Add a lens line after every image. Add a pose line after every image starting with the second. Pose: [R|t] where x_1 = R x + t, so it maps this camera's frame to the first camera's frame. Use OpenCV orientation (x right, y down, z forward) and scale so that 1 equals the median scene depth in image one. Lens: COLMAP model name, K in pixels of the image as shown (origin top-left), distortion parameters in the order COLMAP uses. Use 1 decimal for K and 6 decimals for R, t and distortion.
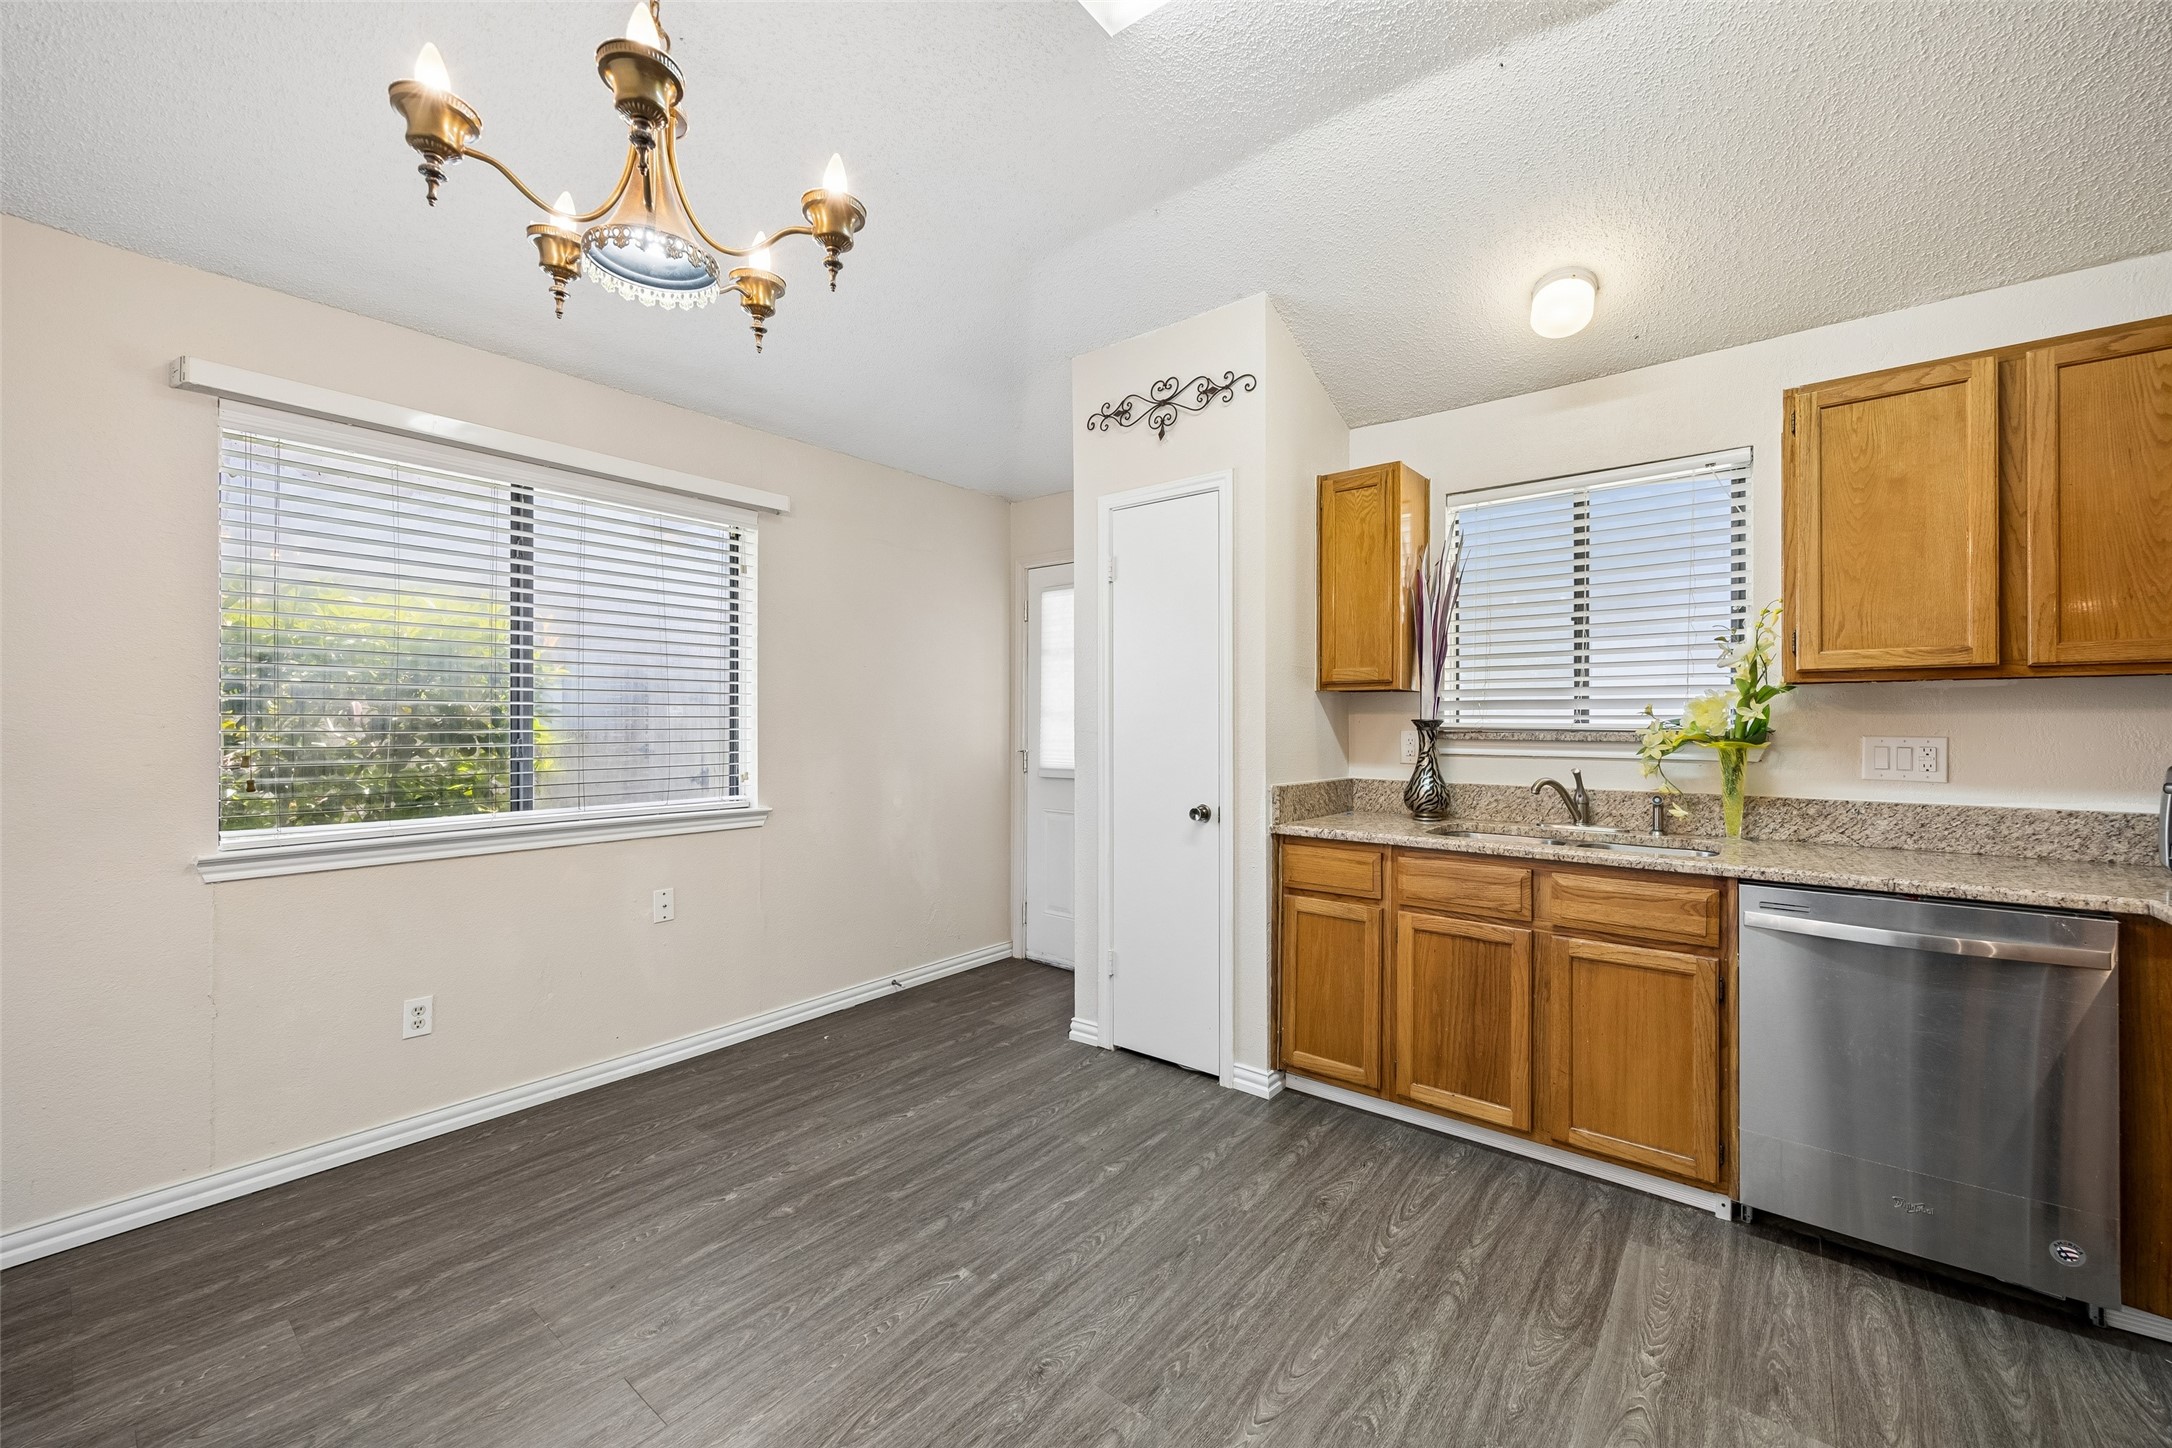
lens RADIAL K [[842.9, 0, 1085.9], [0, 842.9, 720.0], [0, 0, 1]] dist [0.000459, -0.000601]
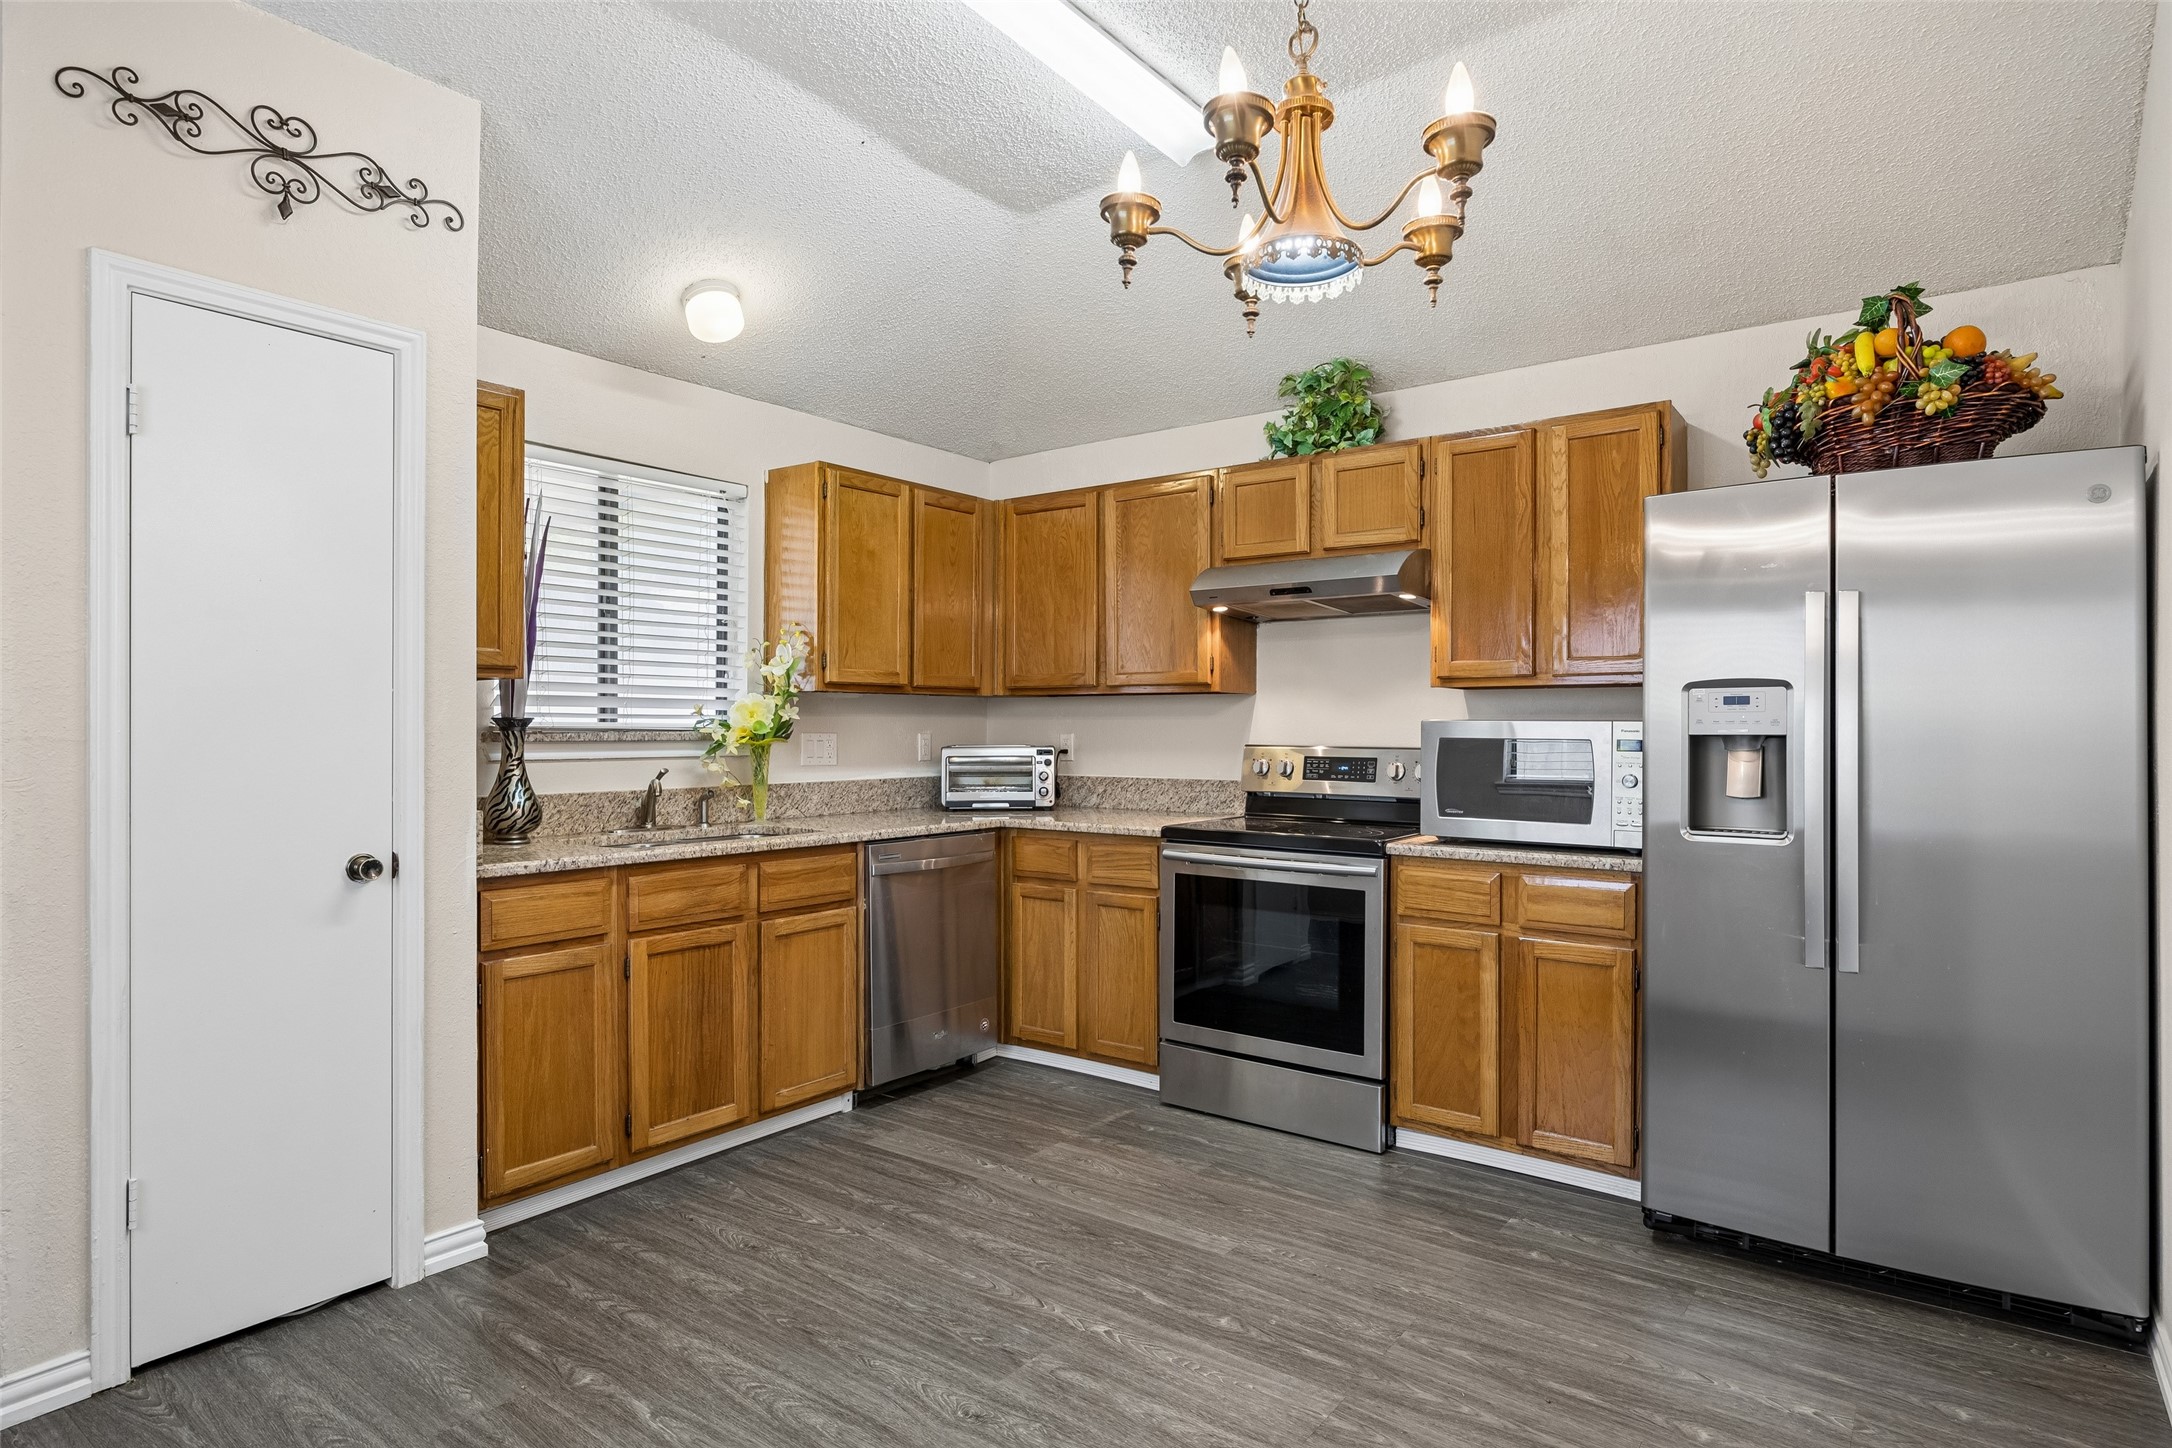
lens RADIAL K [[1185.0, 0, 1083.7], [0, 1185.0, 724.2], [0, 0, 1]] dist [-0.006928, -0.000577]
pose [[-0.041958, 0.000598, 0.999119, -0.888392], [-0.004473, 0.999990, -0.000786, 0.005154], [-0.999109, -0.004502, -0.041955, 0.611472]]
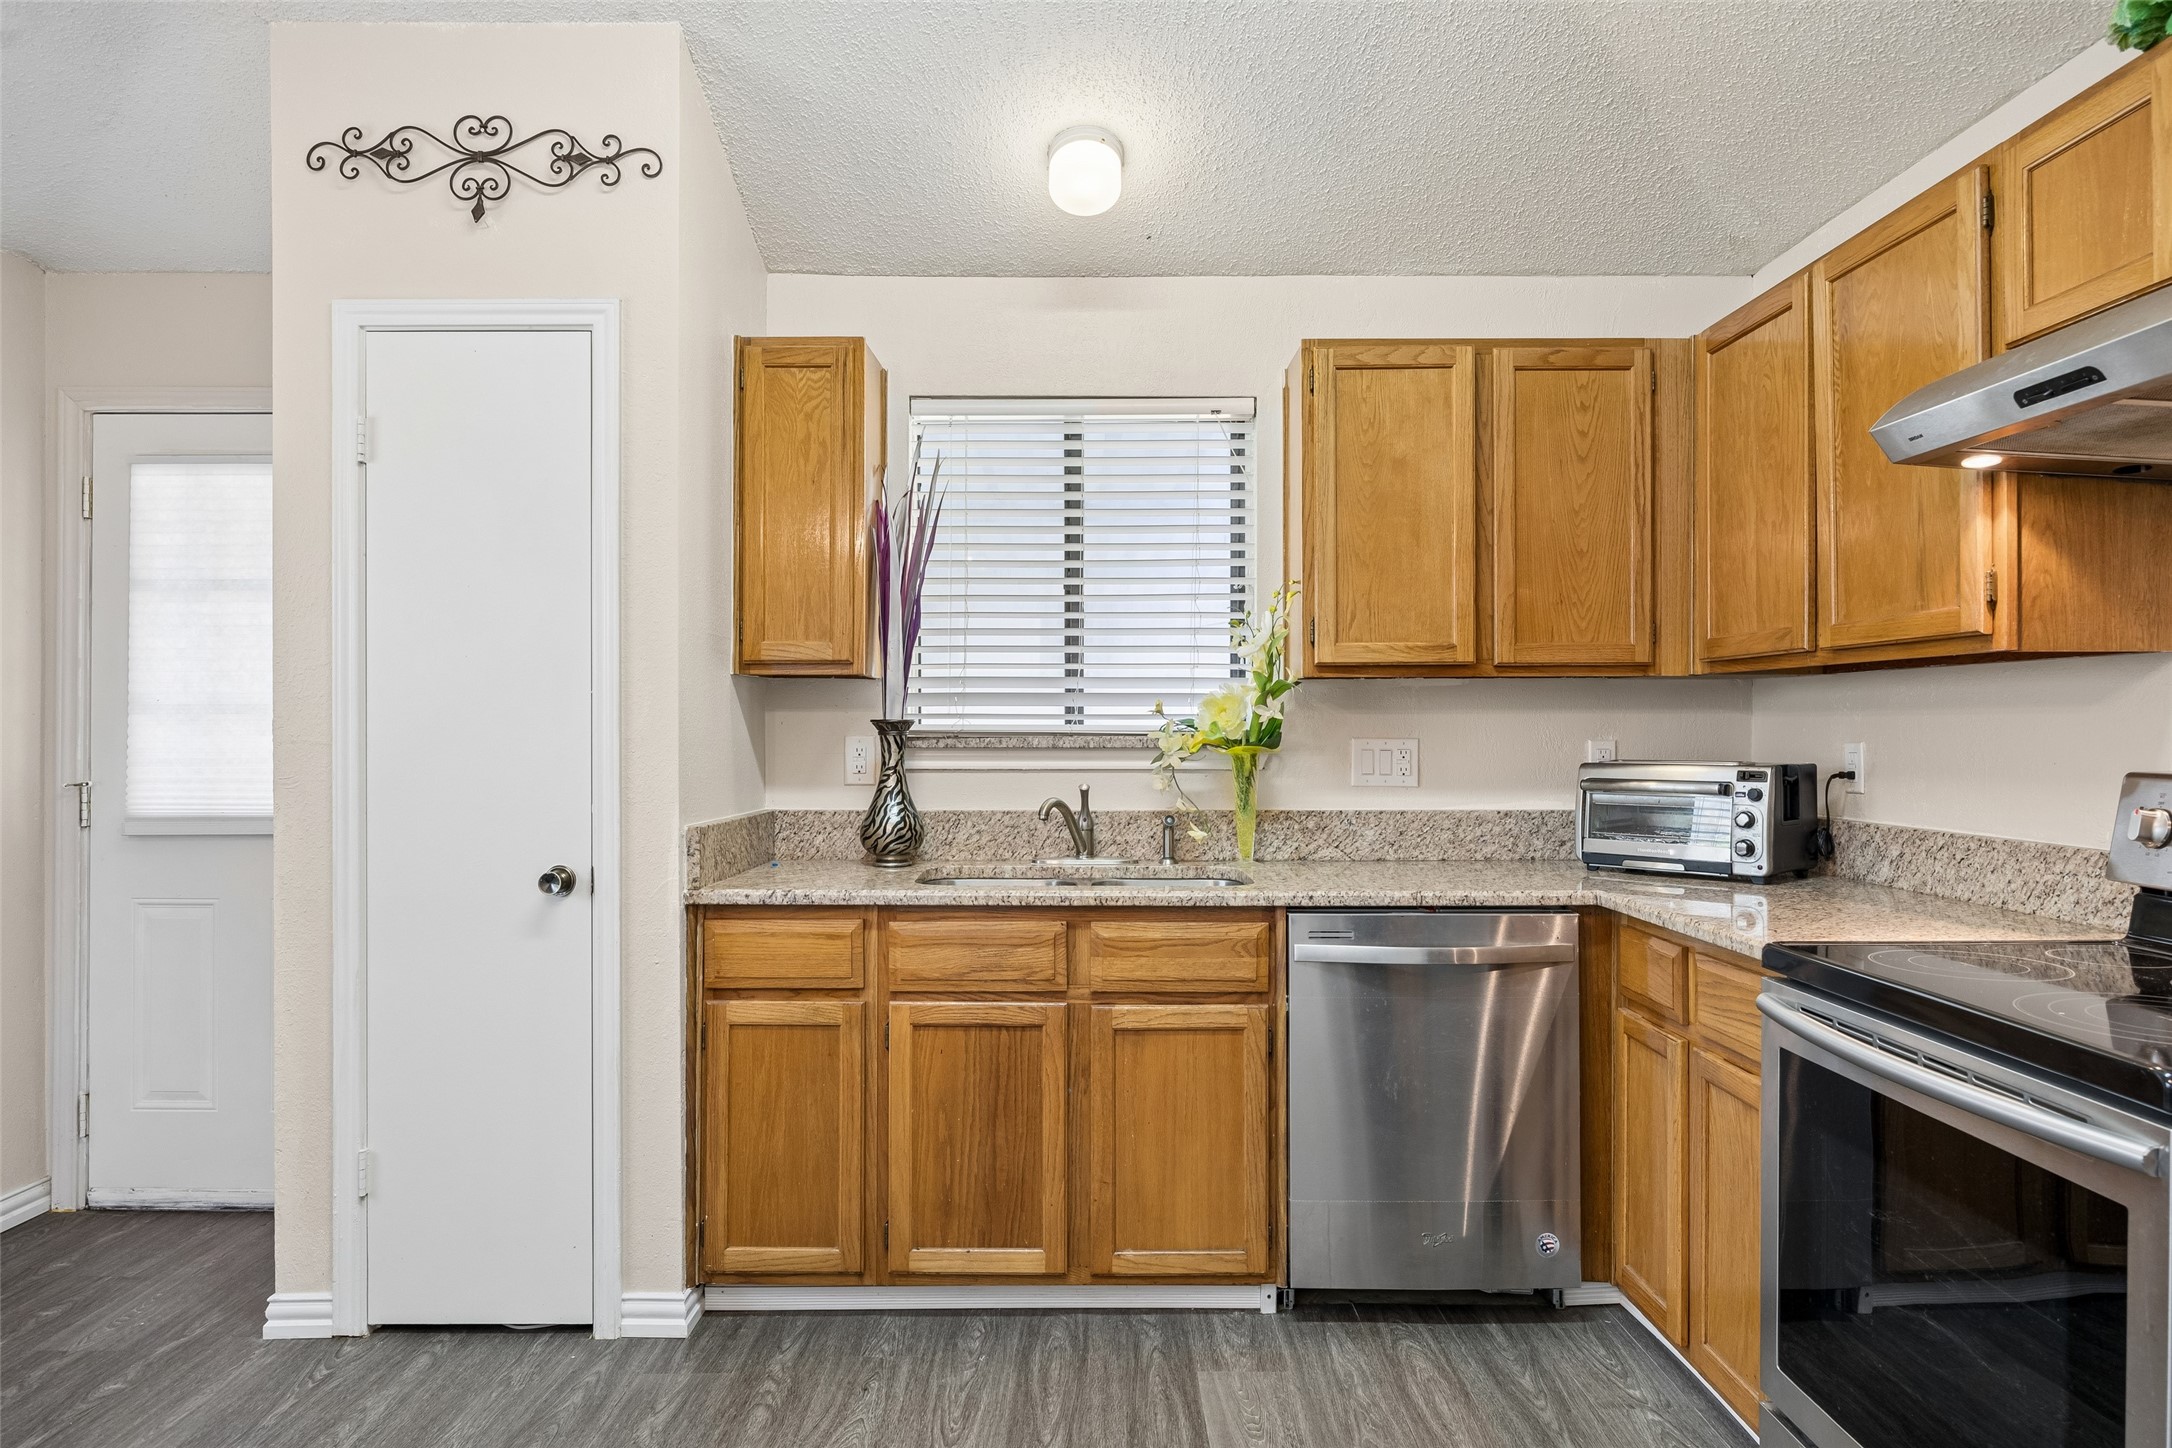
lens RADIAL K [[1317.7, 0, 1083.1], [0, 1317.7, 719.1], [0, 0, 1]] dist [-0.009796, 0.001573]
pose [[0.776917, 0.000603, 0.629603, -0.182032], [0.000317, 0.999999, -0.001350, 0.000514], [-0.629603, 0.001248, 0.776916, 0.081549]]
